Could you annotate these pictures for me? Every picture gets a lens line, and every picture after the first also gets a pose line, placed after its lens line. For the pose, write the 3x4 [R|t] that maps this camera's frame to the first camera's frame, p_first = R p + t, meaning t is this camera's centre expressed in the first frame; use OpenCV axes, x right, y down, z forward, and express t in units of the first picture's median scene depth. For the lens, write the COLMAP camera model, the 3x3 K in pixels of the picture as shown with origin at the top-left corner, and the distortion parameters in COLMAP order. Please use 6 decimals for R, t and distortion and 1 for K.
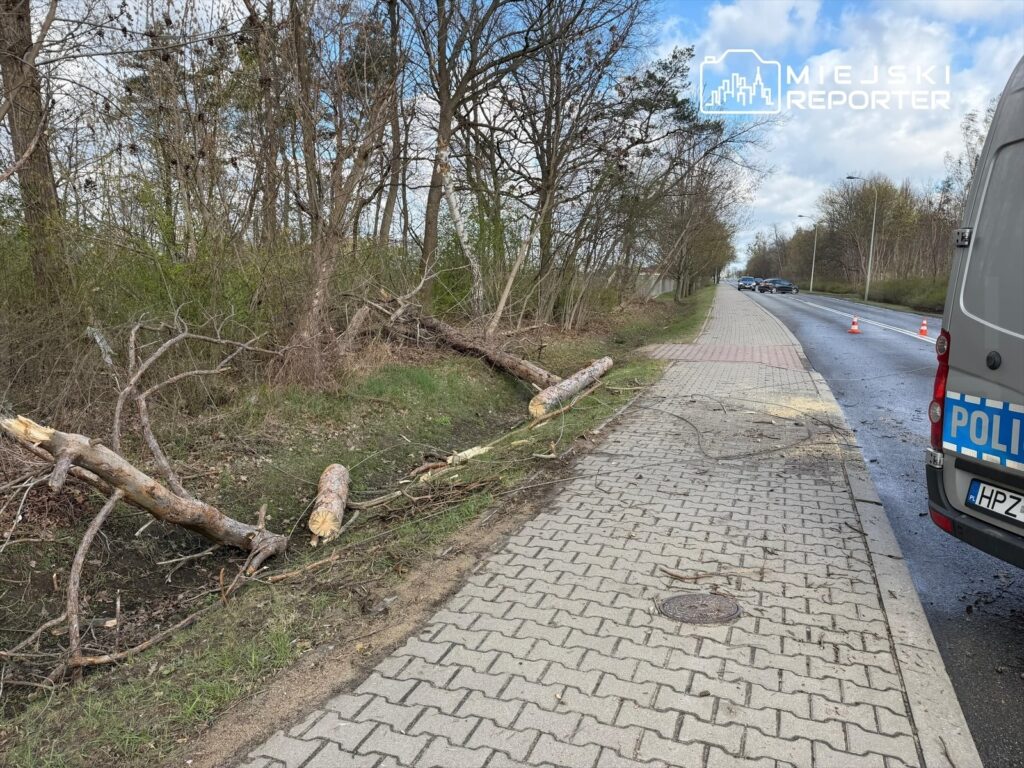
lens RADIAL K [[709.8, 0, 505.4], [0, 709.8, 372.0], [0, 0, 1]] dist [0.104497, -0.138070]
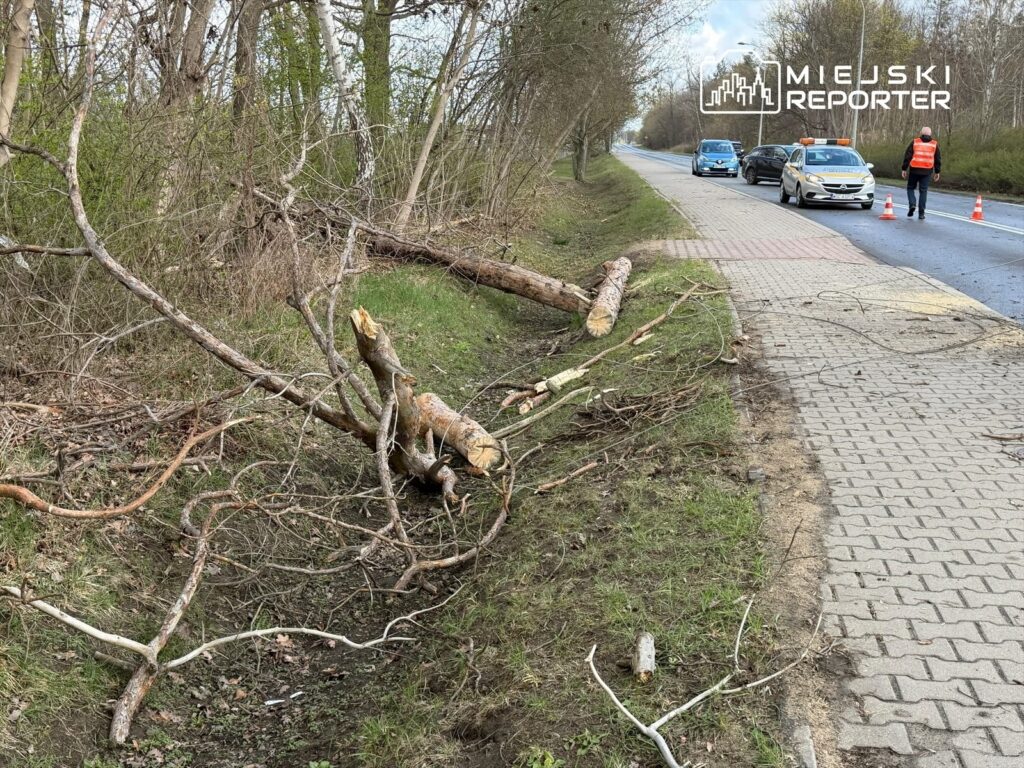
lens RADIAL K [[1196.2, 0, 507.3], [0, 1196.2, 363.9], [0, 0, 1]] dist [0.212406, -0.481560]
pose [[0.976709, -0.046455, 0.209479, -0.509654], [0.035952, 0.997911, 0.053670, 0.036582], [-0.211534, -0.044889, 0.976339, -0.347190]]
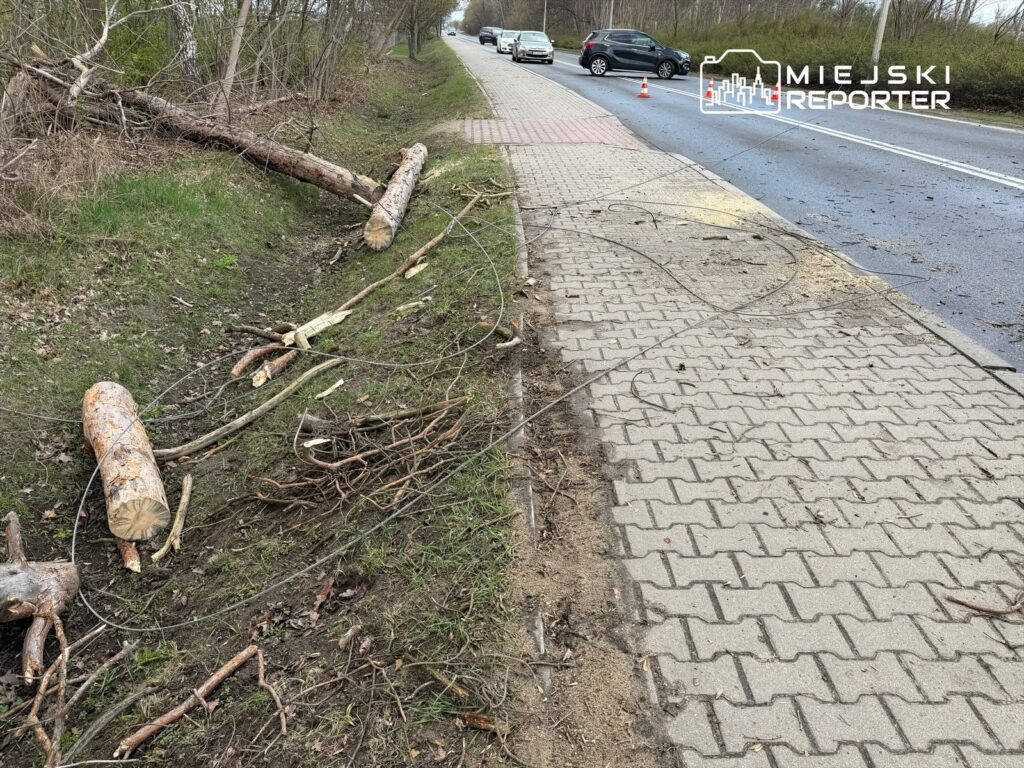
lens RADIAL K [[756.5, 0, 507.2], [0, 756.5, 398.1], [0, 0, 1]] dist [0.109712, -0.173380]
pose [[0.930546, -0.155338, 0.331593, -0.172450], [0.044104, 0.946514, 0.319634, -0.047105], [-0.363508, -0.282810, 0.887626, 0.411428]]
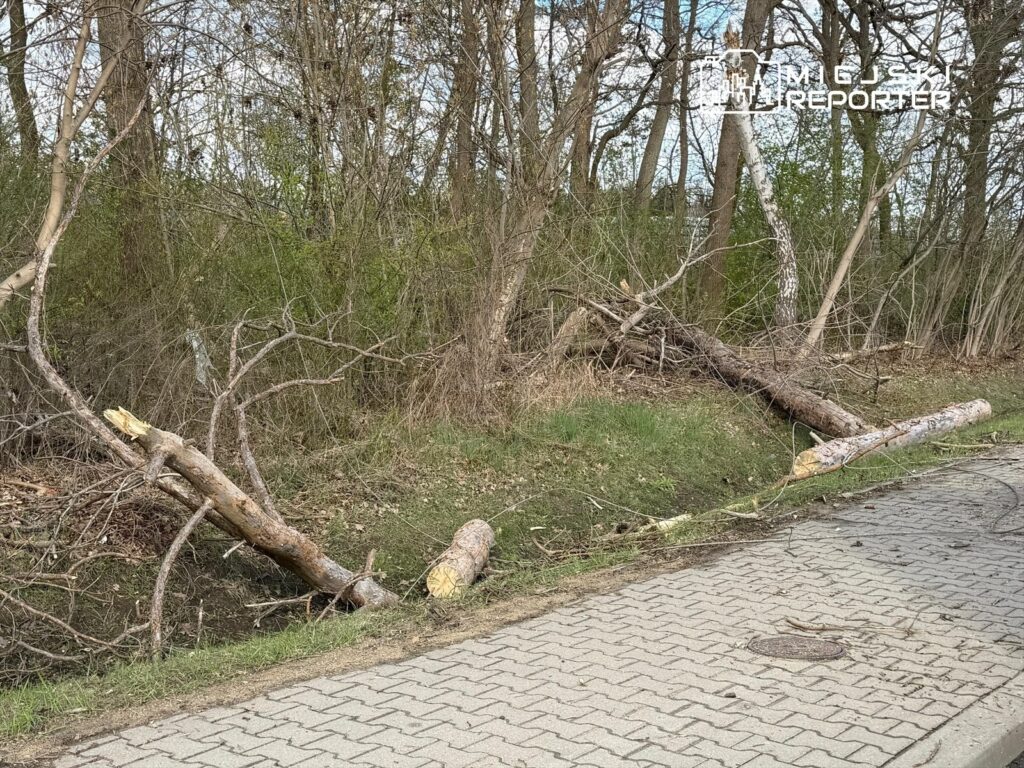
lens RADIAL K [[1374.4, 0, 512.0], [0, 1374.4, 384.0], [0, 0, 1]] dist [0.161795, 0.004534]
pose [[0.957642, 0.028793, -0.286520, 0.233408], [-0.040443, 0.998575, -0.034825, 0.046058], [0.285108, 0.044937, 0.957441, -0.406897]]
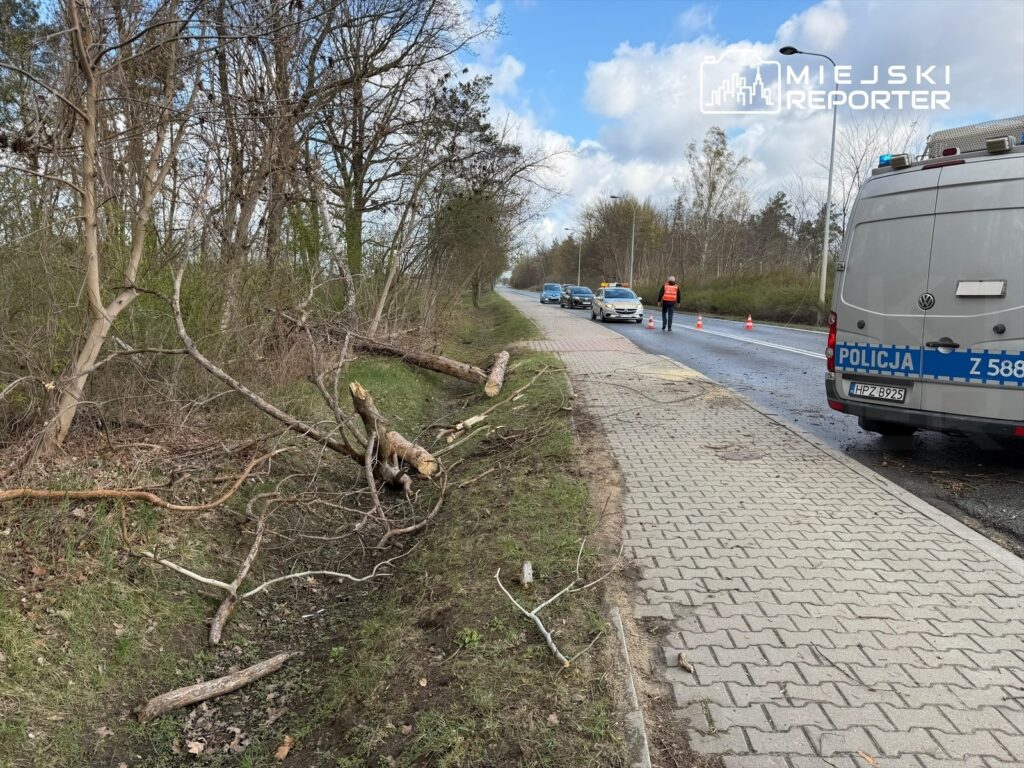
lens RADIAL K [[709.3, 0, 512.0], [0, 709.3, 384.0], [0, 0, 1]] dist [0.153928, -0.263653]
pose [[0.947314, -0.054311, 0.315667, -0.526769], [0.052041, 0.998523, 0.015624, 0.038635], [-0.316050, 0.001626, 0.948741, -0.376502]]
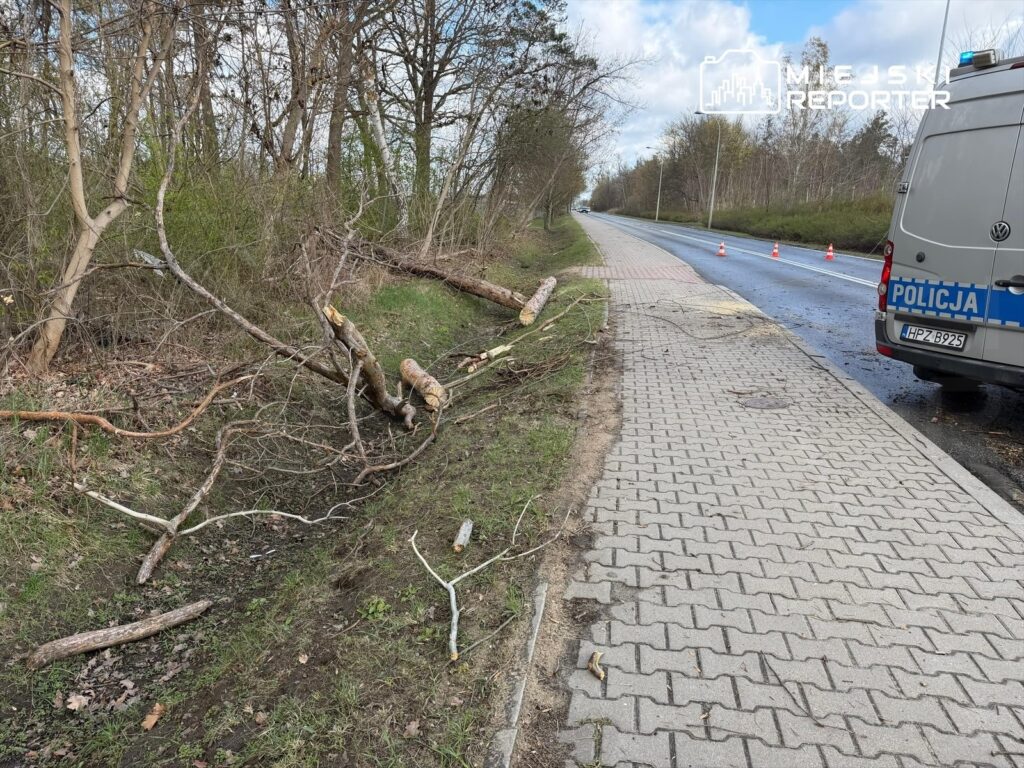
lens RADIAL K [[710.7, 0, 517.1], [0, 710.7, 373.3], [0, 0, 1]] dist [0.136254, -0.206635]
pose [[0.974959, -0.042120, 0.218360, -0.391520], [0.020161, 0.994597, 0.101836, 0.036578], [-0.221470, -0.094884, 0.970540, -0.312889]]
